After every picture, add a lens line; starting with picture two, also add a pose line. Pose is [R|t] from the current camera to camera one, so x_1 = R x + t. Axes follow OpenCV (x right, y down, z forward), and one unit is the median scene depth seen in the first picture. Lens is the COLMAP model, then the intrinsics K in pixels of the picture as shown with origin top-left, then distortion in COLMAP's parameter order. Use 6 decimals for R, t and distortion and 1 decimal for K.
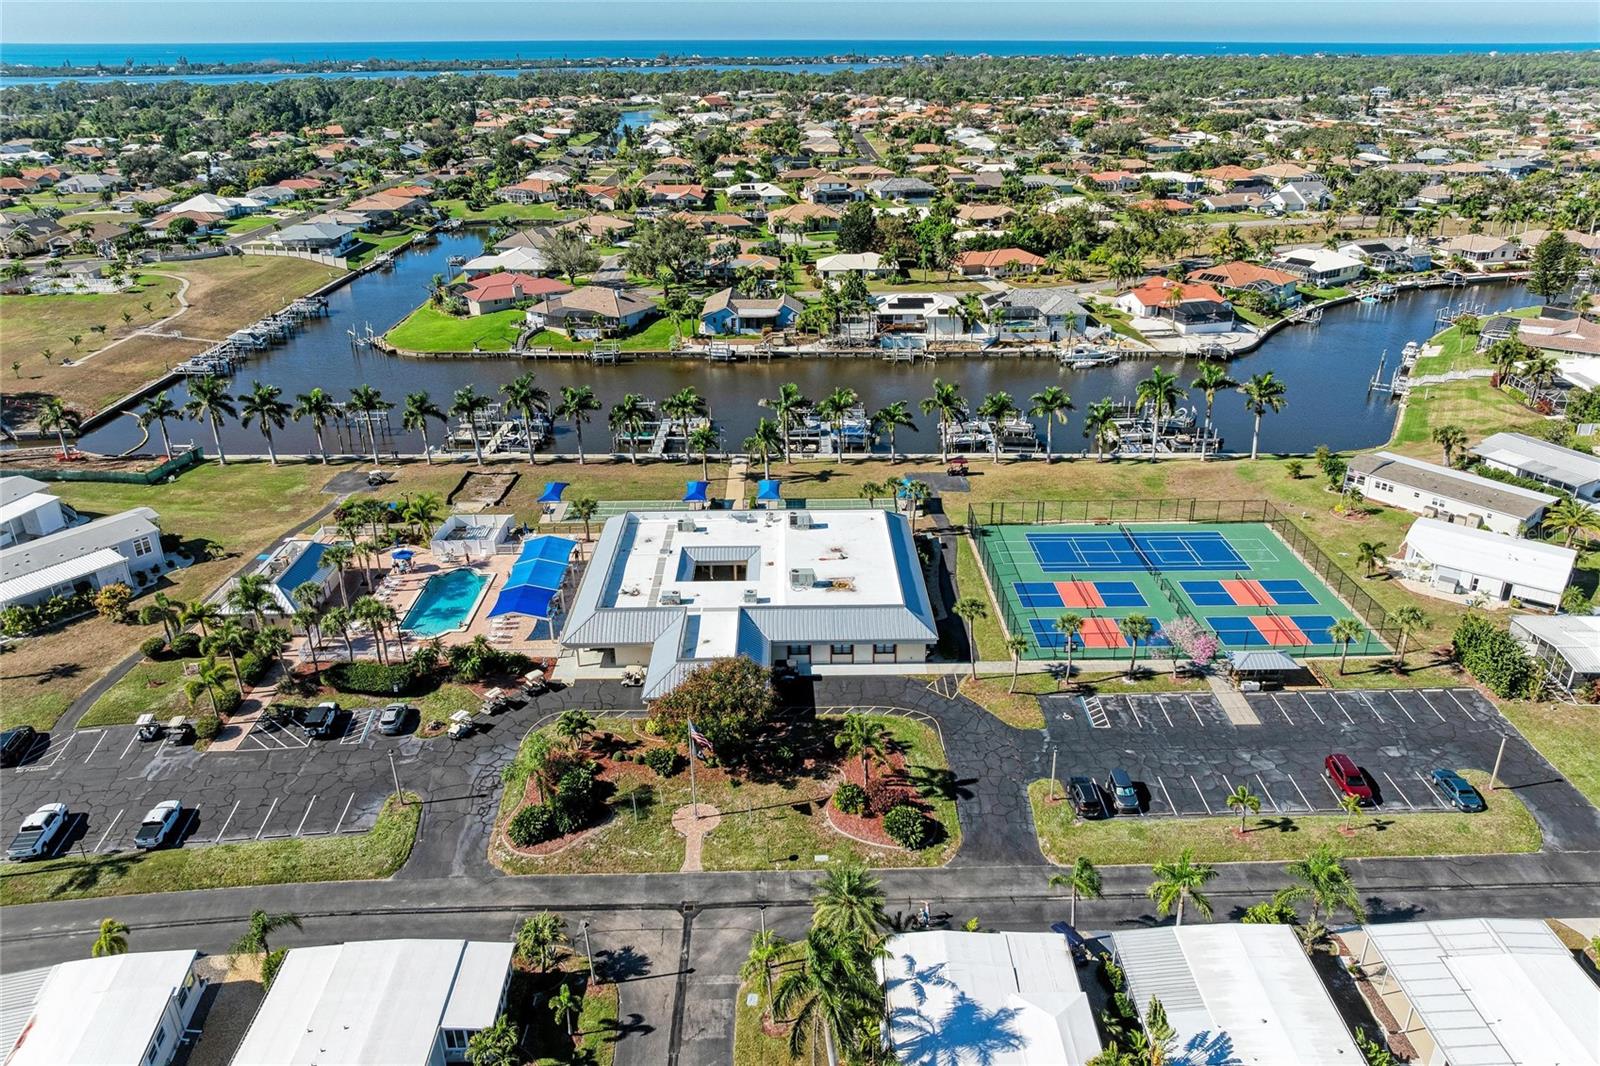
lens RADIAL K [[1123.9, 0, 811.3], [0, 1123.9, 528.6], [0, 0, 1]] dist [-0.015165, -0.003065]
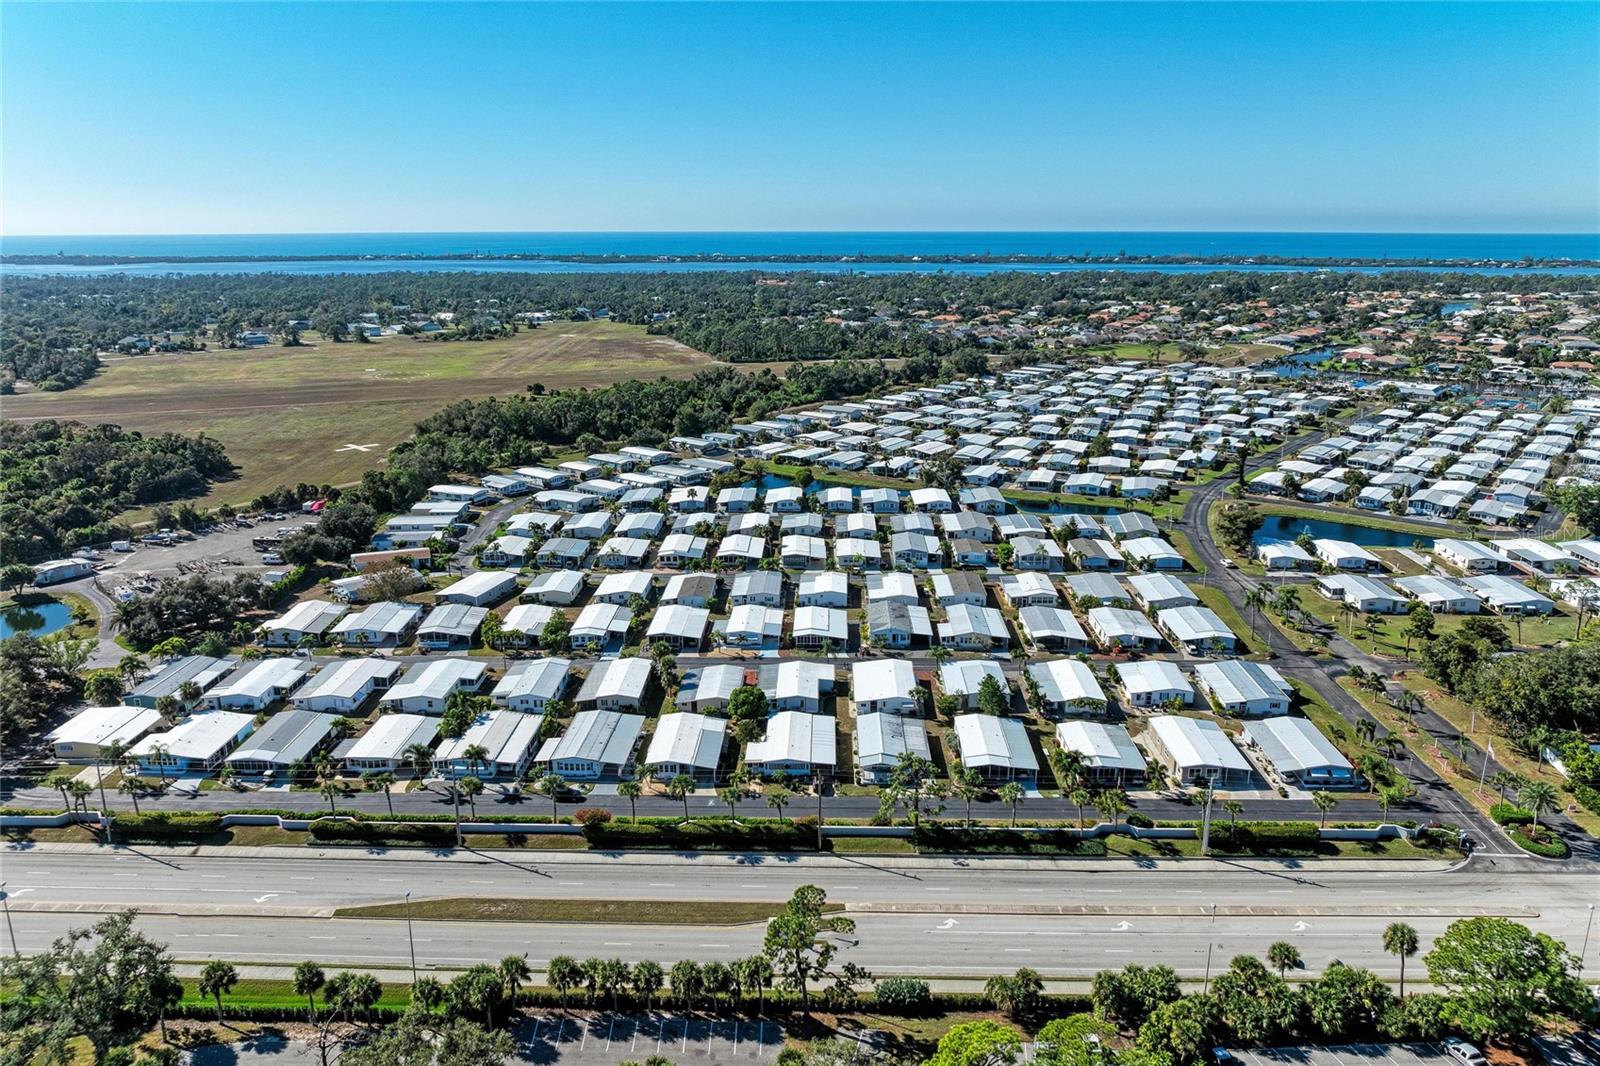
lens RADIAL K [[1126.3, 0, 815.6], [0, 1126.3, 510.5], [0, 0, 1]] dist [-0.000621, -0.041244]
pose [[0.766245, 0.157551, -0.622933, 0.757250], [-0.258962, 0.962972, -0.074987, 1.077085], [0.588053, 0.218774, 0.778673, -2.866540]]
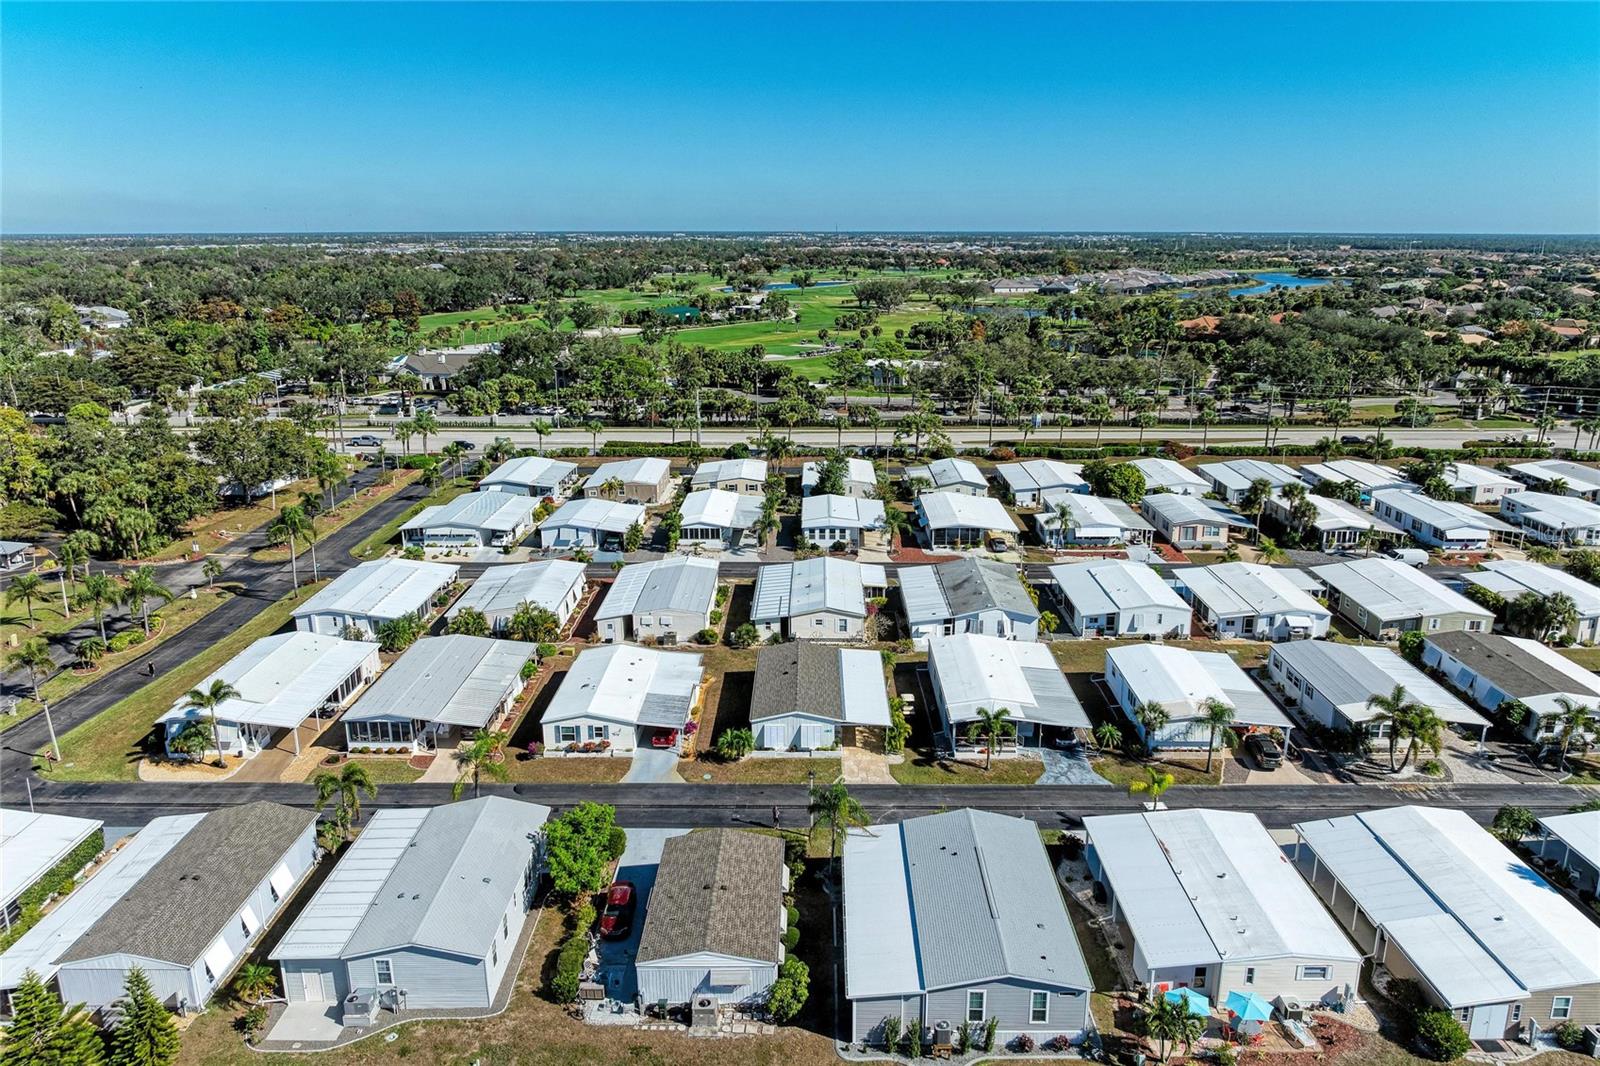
lens RADIAL K [[1135.4, 0, 826.0], [0, 1135.4, 483.6], [0, 0, 1]] dist [0.004131, -0.053177]
pose [[-0.779579, -0.136177, 0.611320, -0.366202], [0.252591, 0.824812, 0.505849, 0.635401], [-0.573109, 0.548763, -0.608609, -1.245936]]
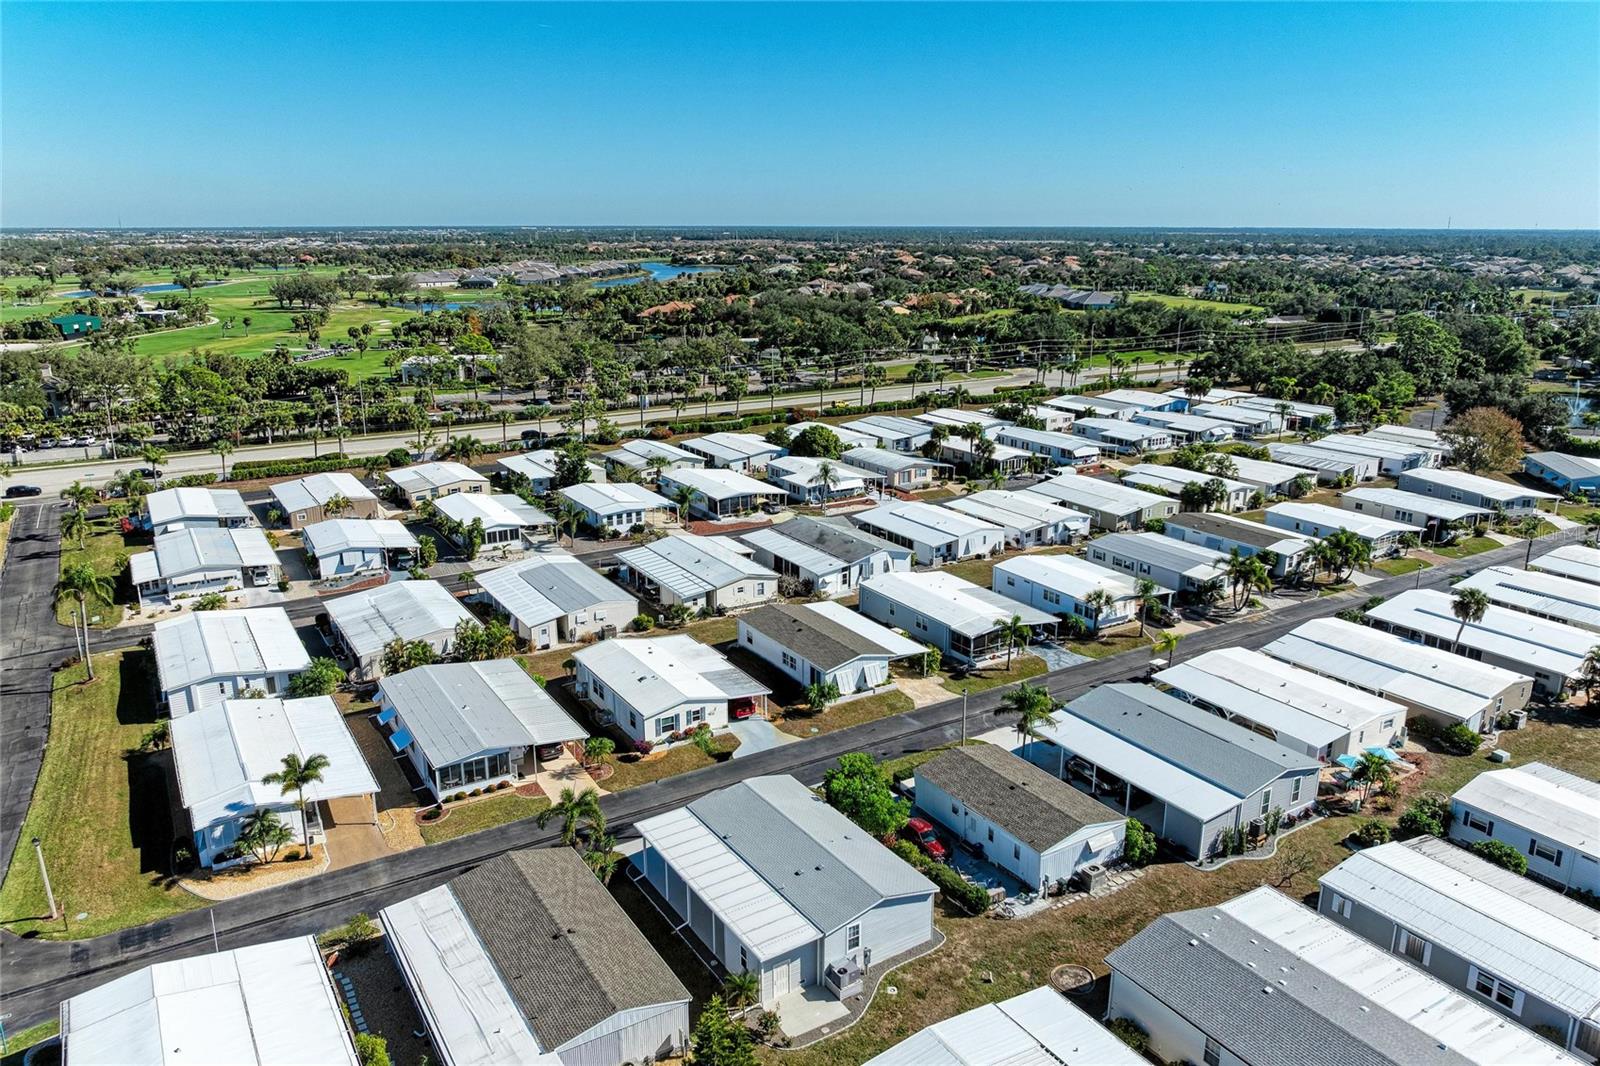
lens RADIAL K [[1126.3, 0, 815.6], [0, 1126.3, 510.5], [0, 0, 1]] dist [-0.000621, -0.041244]
pose [[-0.993555, -0.027559, 0.109949, -0.085237], [0.046022, 0.788366, 0.613483, 0.581006], [-0.103587, 0.614589, -0.782016, -1.101208]]
